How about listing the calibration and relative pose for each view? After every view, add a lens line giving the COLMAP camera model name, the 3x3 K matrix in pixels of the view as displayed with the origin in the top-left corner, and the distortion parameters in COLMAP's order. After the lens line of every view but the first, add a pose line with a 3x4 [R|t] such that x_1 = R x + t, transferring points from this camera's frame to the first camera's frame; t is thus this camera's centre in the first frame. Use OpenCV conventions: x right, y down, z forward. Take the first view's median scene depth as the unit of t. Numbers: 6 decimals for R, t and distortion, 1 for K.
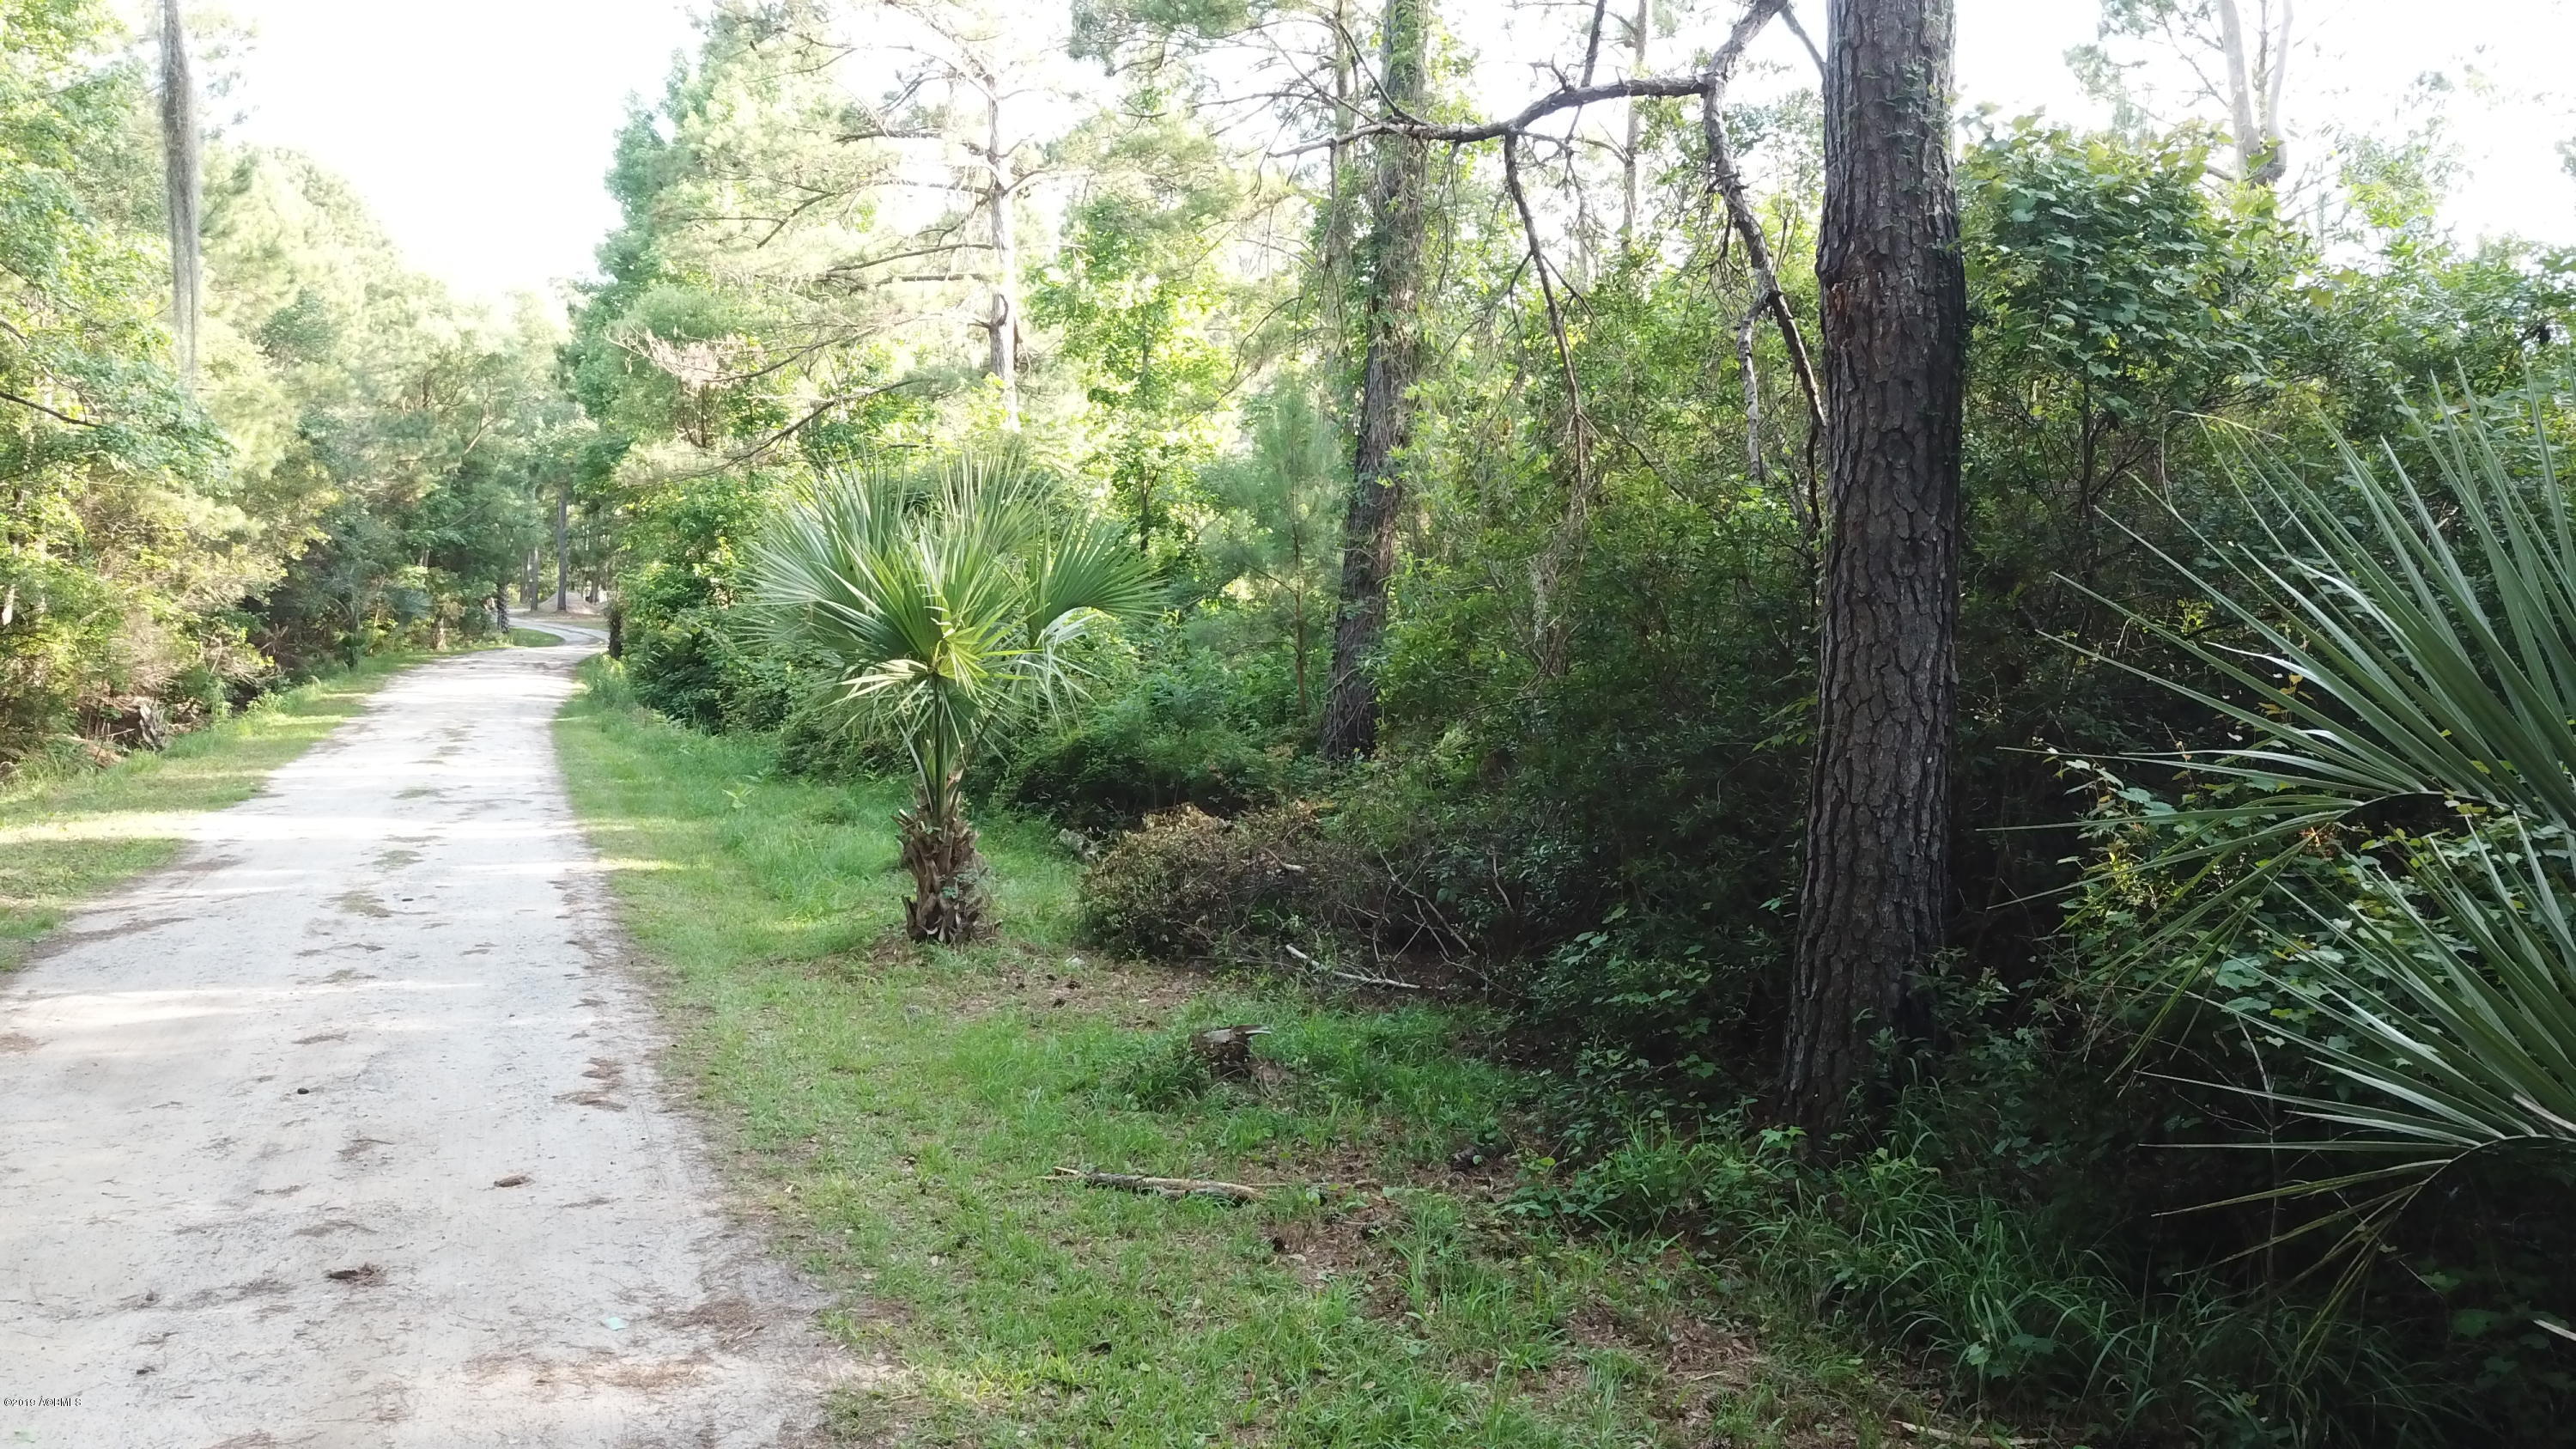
lens RADIAL K [[2061.0, 0, 1288.0], [0, 2061.0, 724.5], [0, 0, 1]] dist [-0.006312, 0.077269]
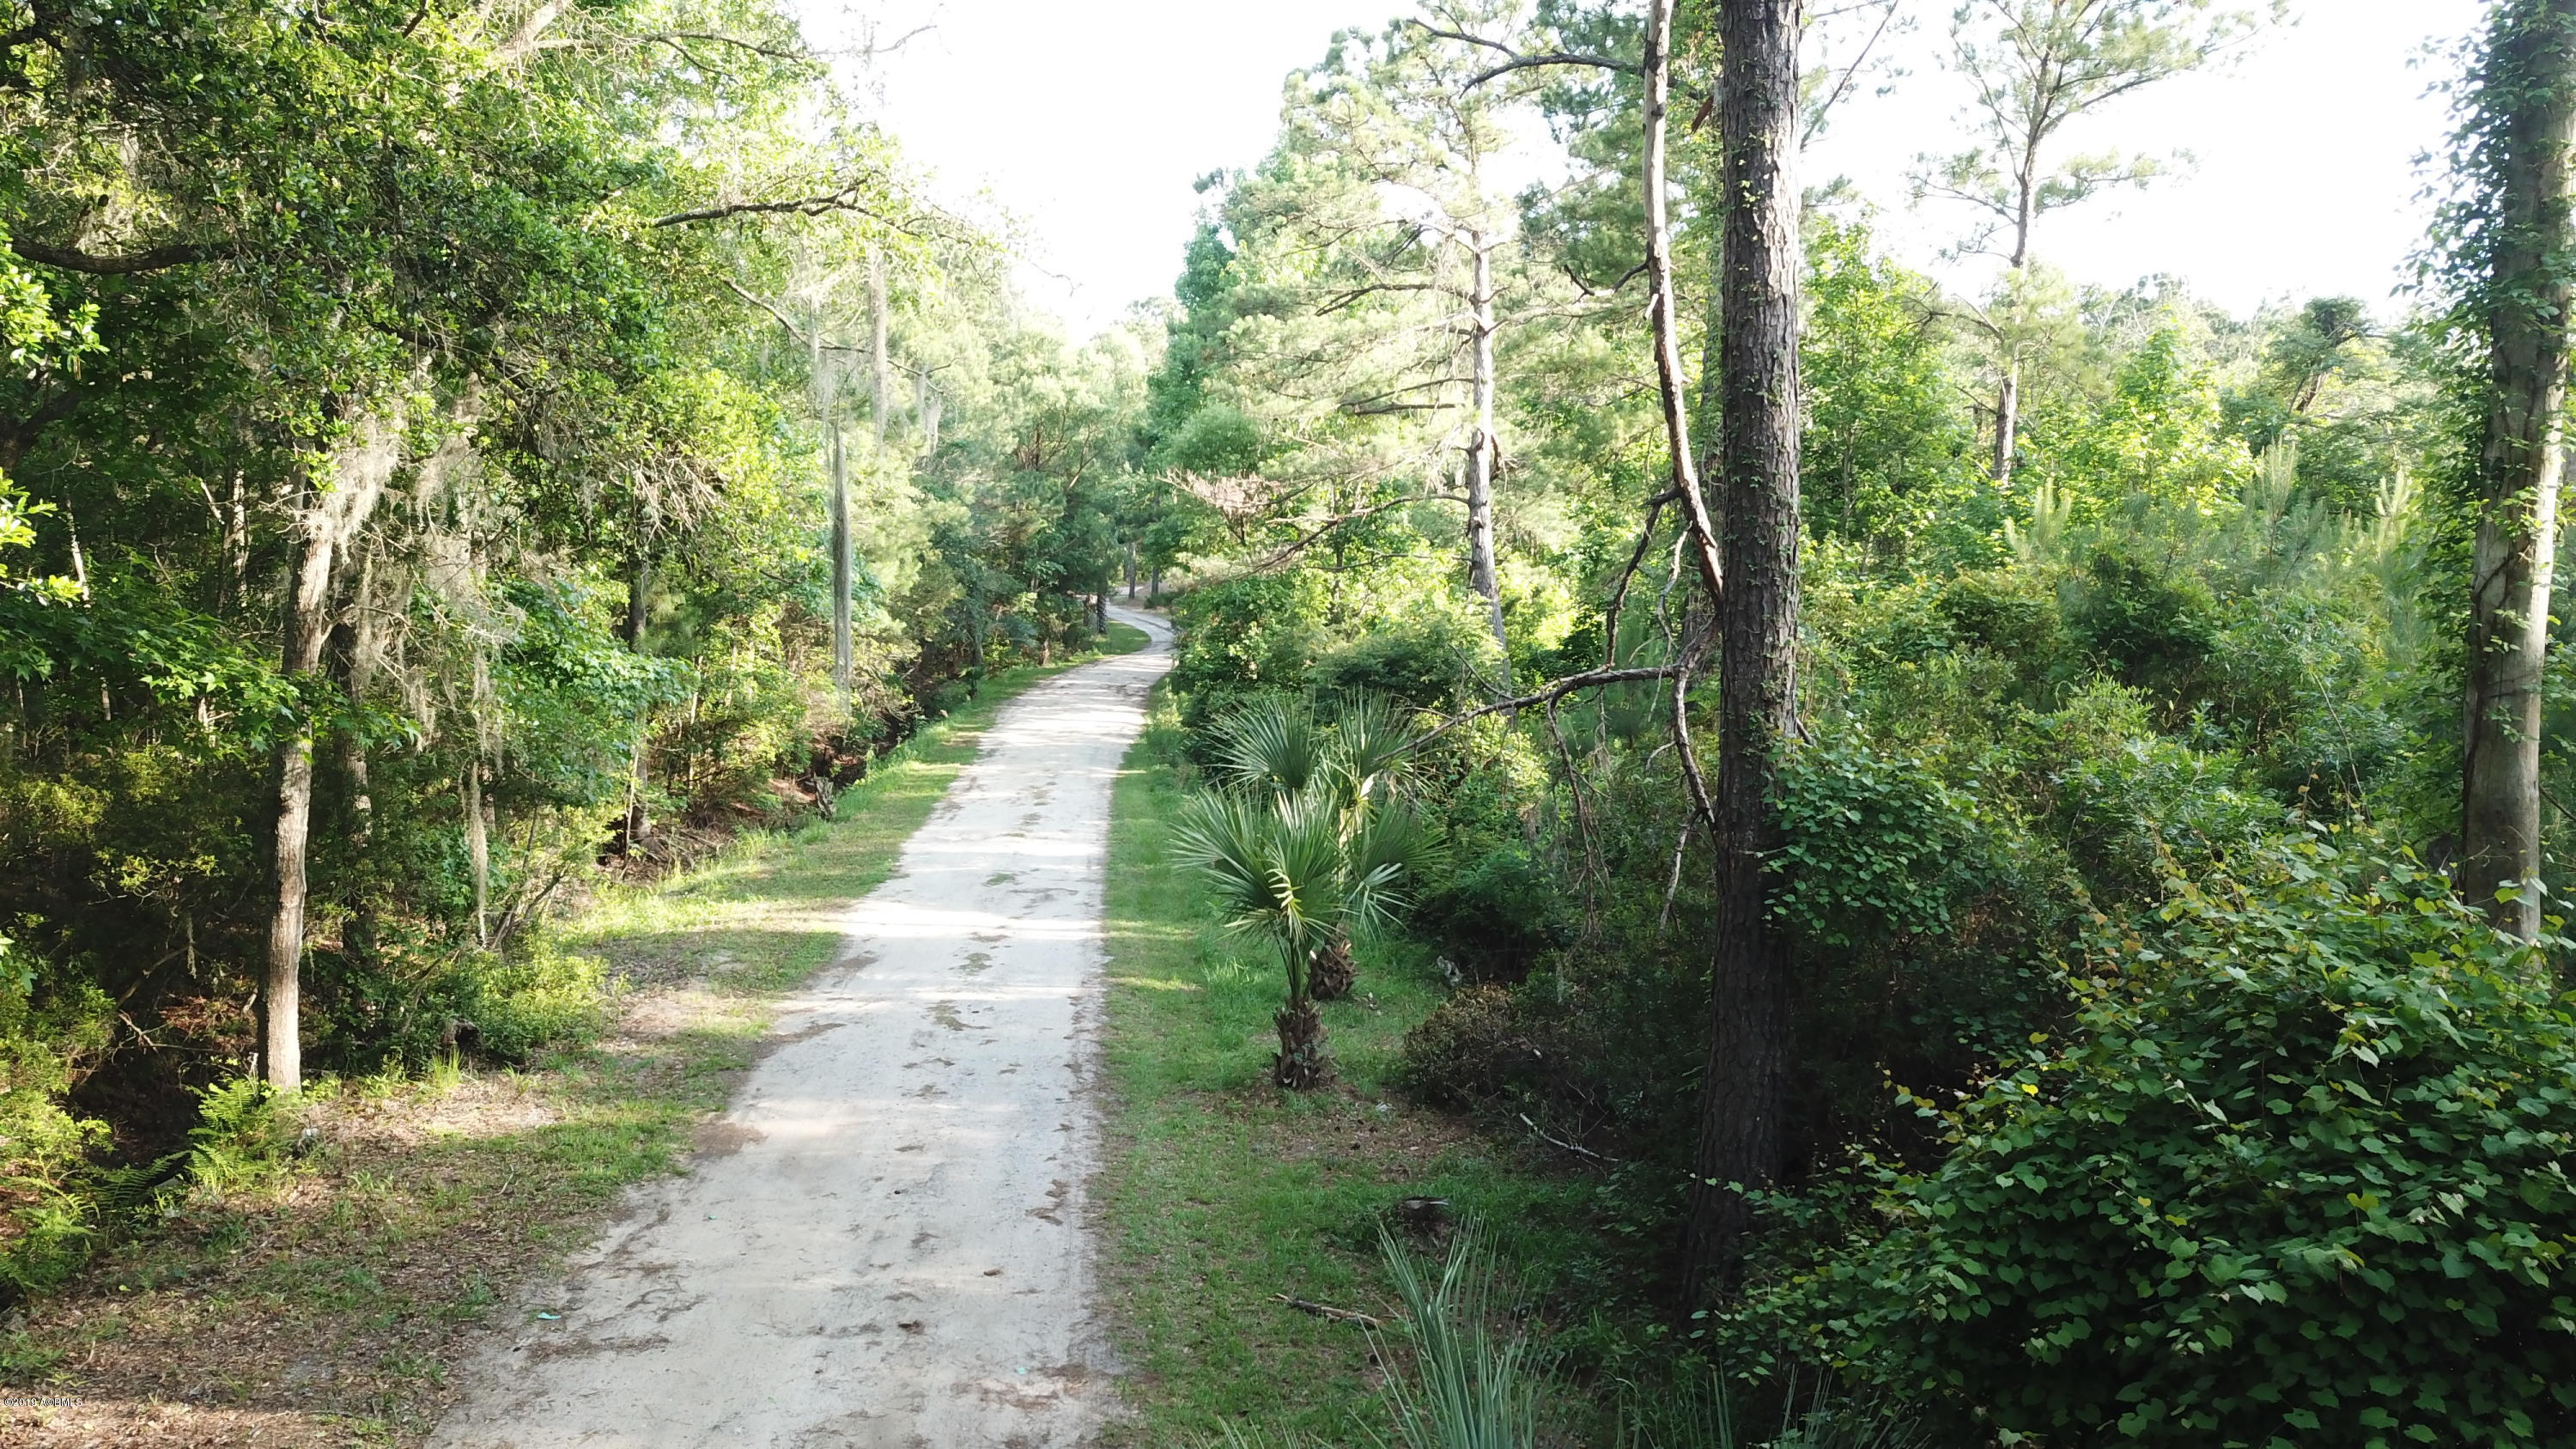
lens RADIAL K [[1934.7, 0, 1288.0], [0, 1934.7, 724.5], [0, 0, 1]] dist [0.055433, -0.092912]
pose [[0.964259, 0.017845, -0.264360, 0.193006], [-0.016464, 0.999837, 0.007441, -0.166911], [0.264449, -0.002823, 0.964395, -0.356553]]
